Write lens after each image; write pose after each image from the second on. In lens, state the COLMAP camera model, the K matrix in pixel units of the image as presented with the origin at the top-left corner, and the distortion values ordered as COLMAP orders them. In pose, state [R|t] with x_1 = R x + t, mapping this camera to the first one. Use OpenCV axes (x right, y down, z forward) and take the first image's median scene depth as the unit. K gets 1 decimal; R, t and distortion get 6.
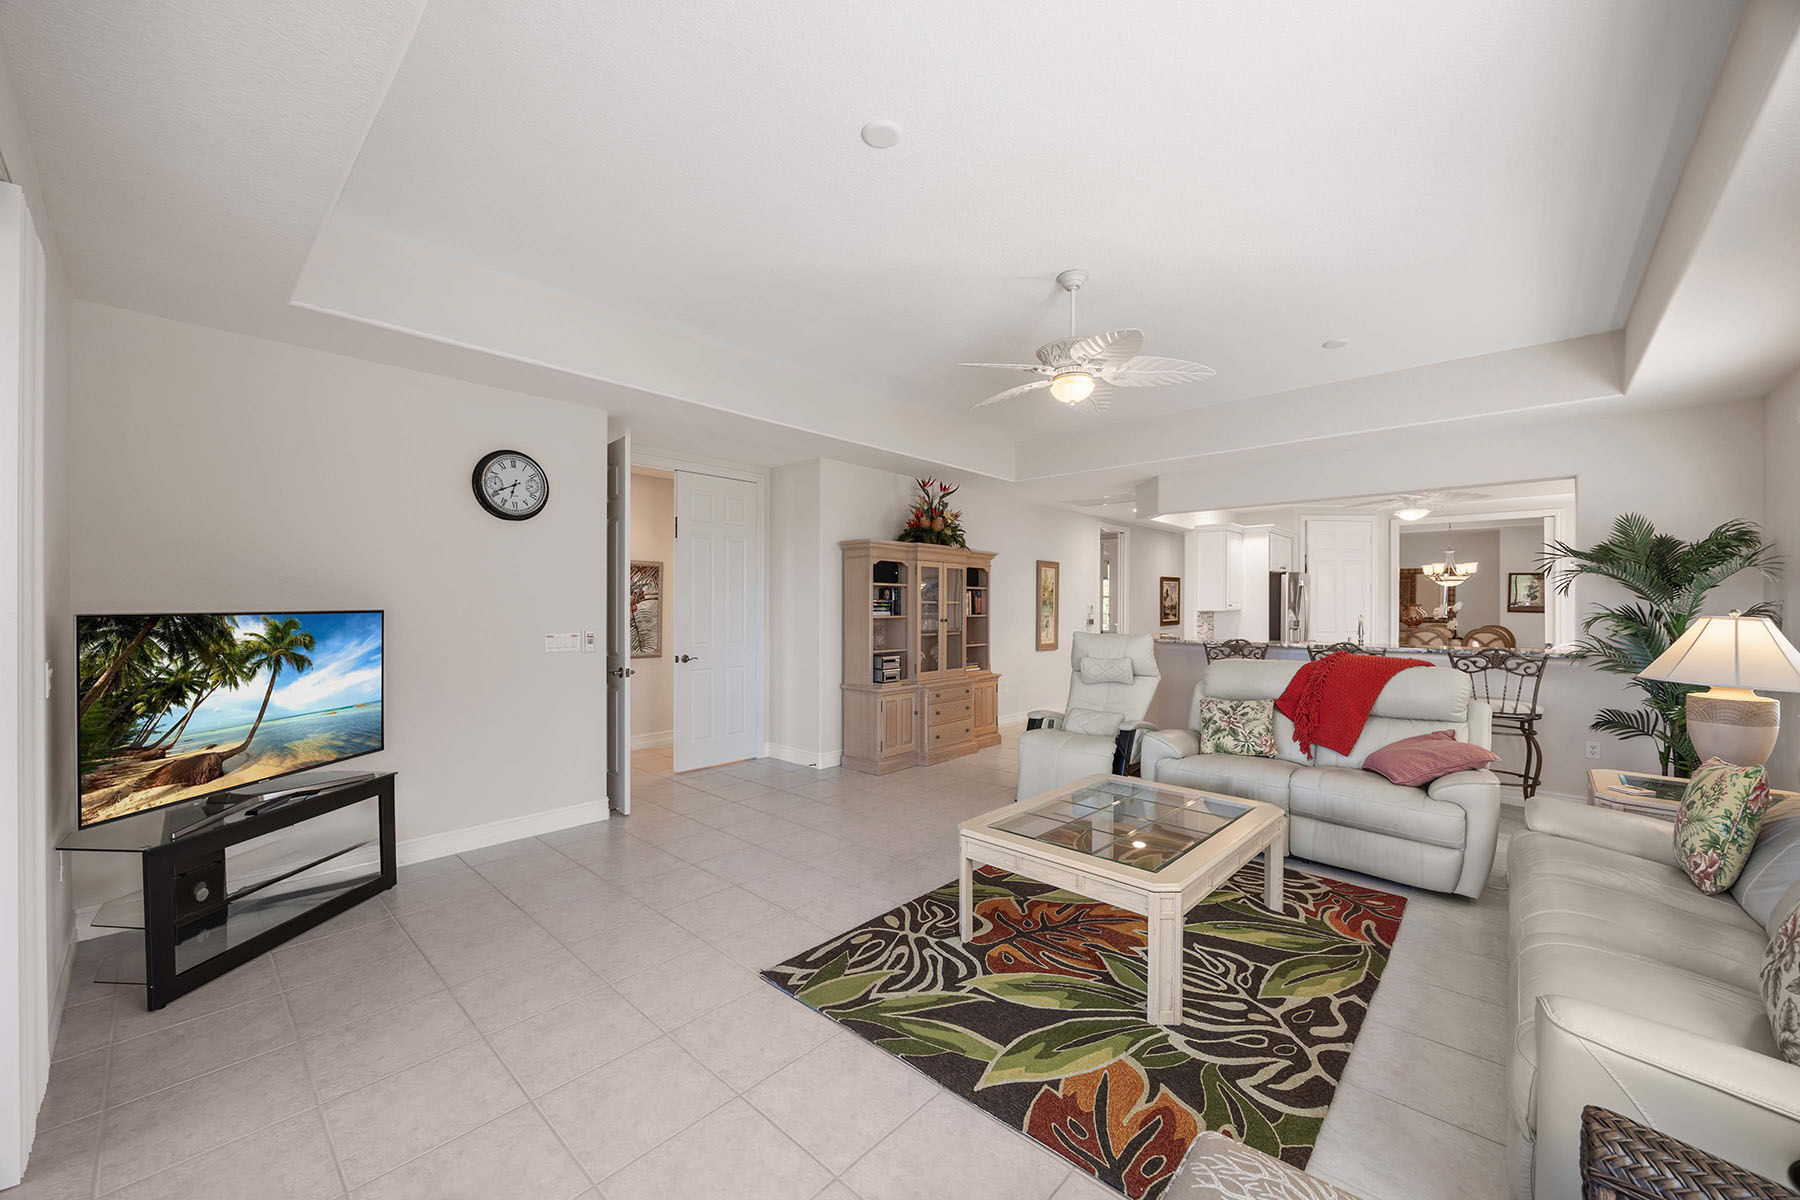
lens RADIAL K [[685.3, 0, 892.6], [0, 685.3, 607.7], [0, 0, 1]] dist [-0.004795, 0.001340]
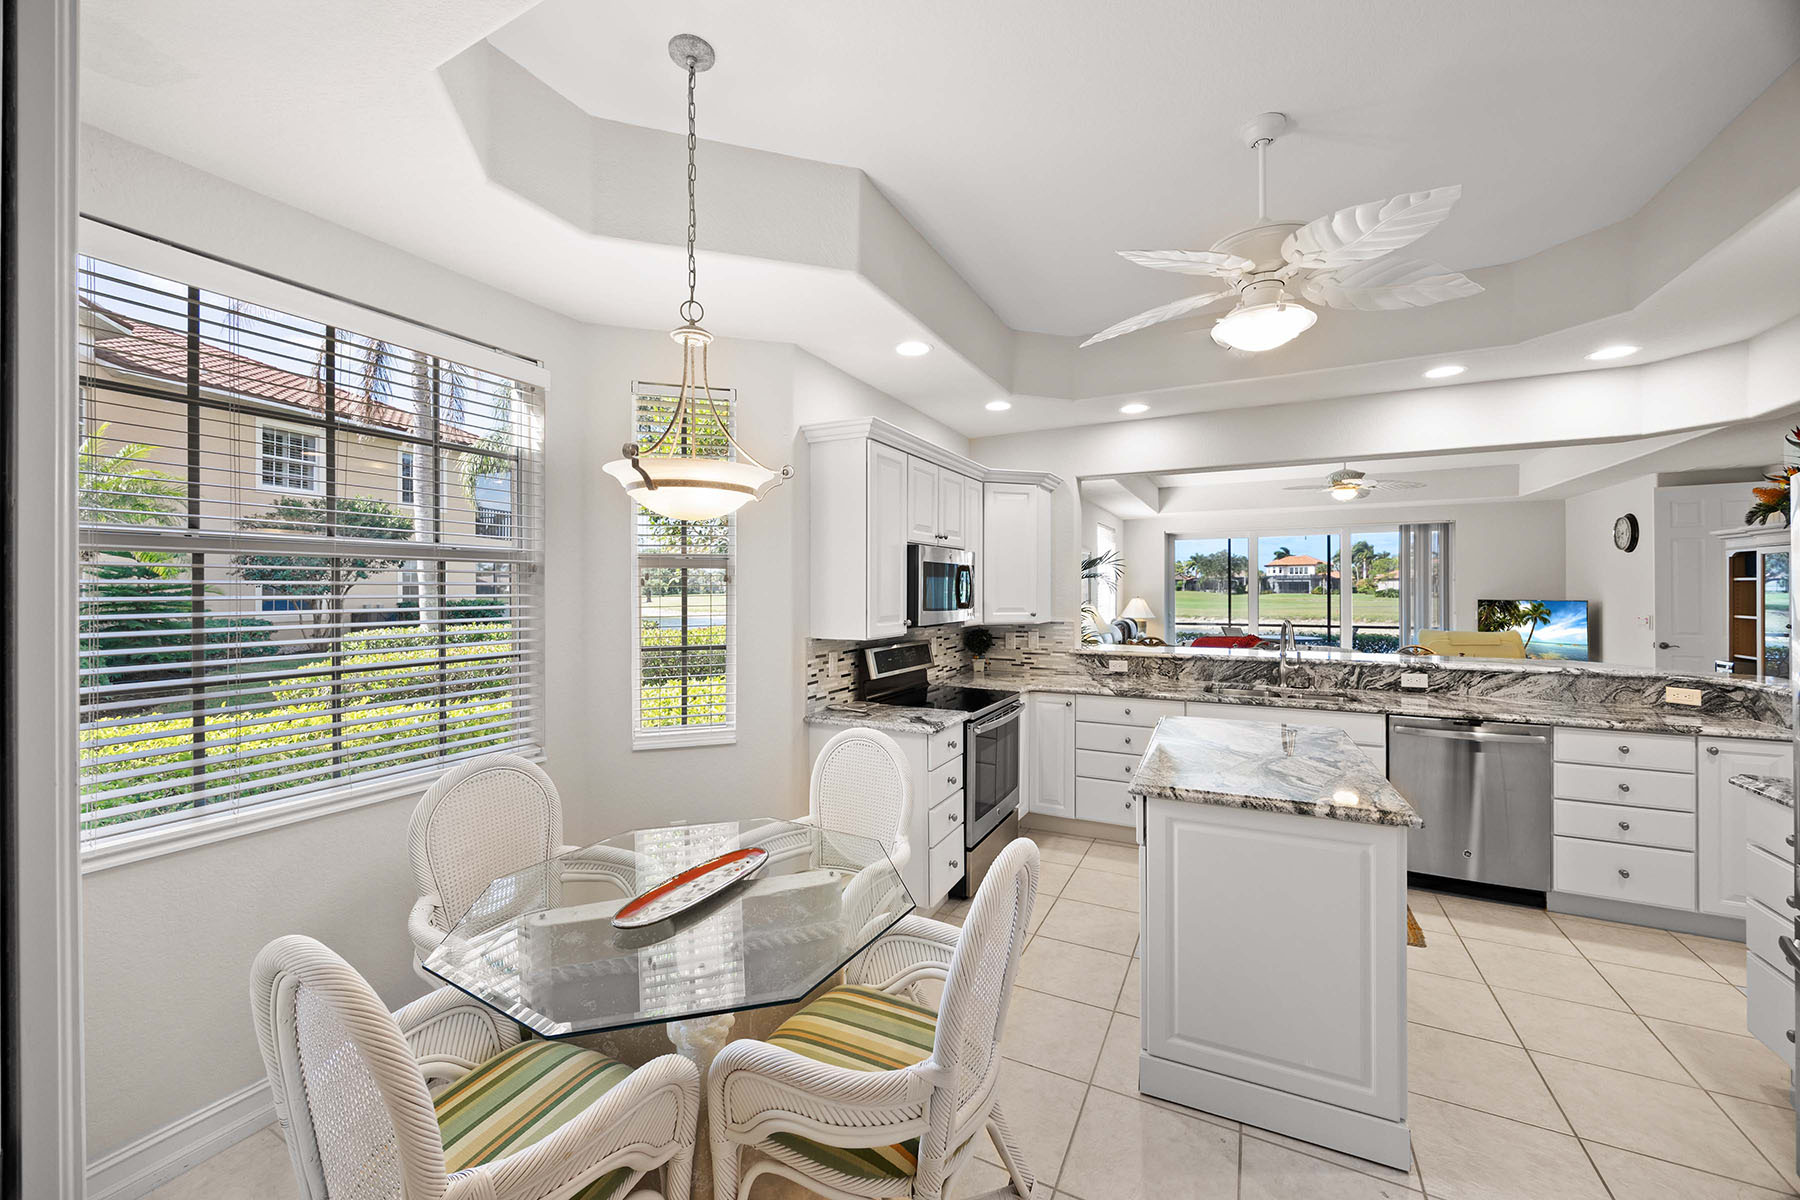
lens RADIAL K [[685.3, 0, 902.4], [0, 685.3, 604.1], [0, 0, 1]] dist [-0.004795, 0.001340]
pose [[-0.962799, 0.003843, -0.270192, 2.608862], [-0.003171, 0.999669, 0.025517, -0.046976], [0.270200, 0.025424, -0.962468, 3.261139]]
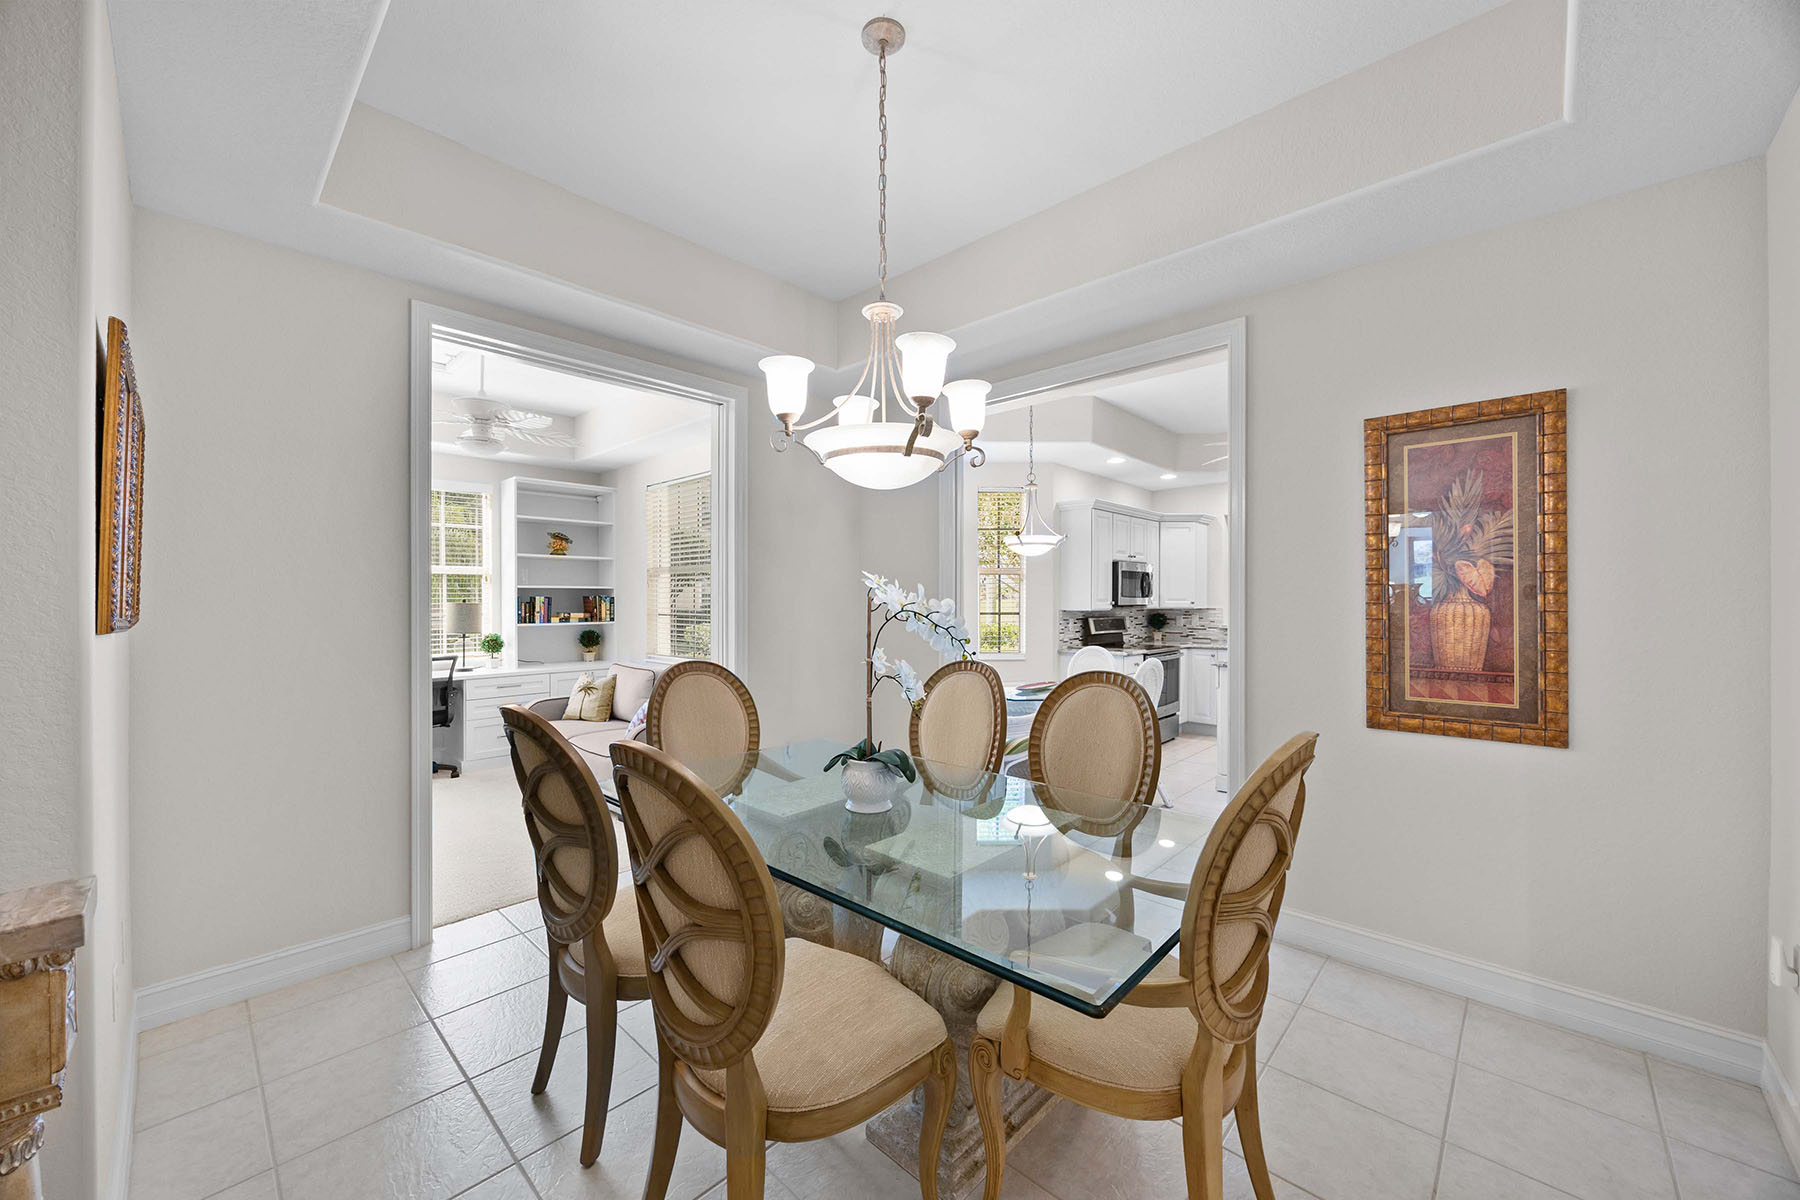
lens RADIAL K [[685.3, 0, 925.9], [0, 685.3, 605.8], [0, 0, 1]] dist [-0.004795, 0.001340]
pose [[-0.999679, -0.002670, -0.025180, 2.950184], [-0.003067, 0.999872, 0.015728, -0.006447], [0.025135, 0.015800, -0.999559, 4.358097]]
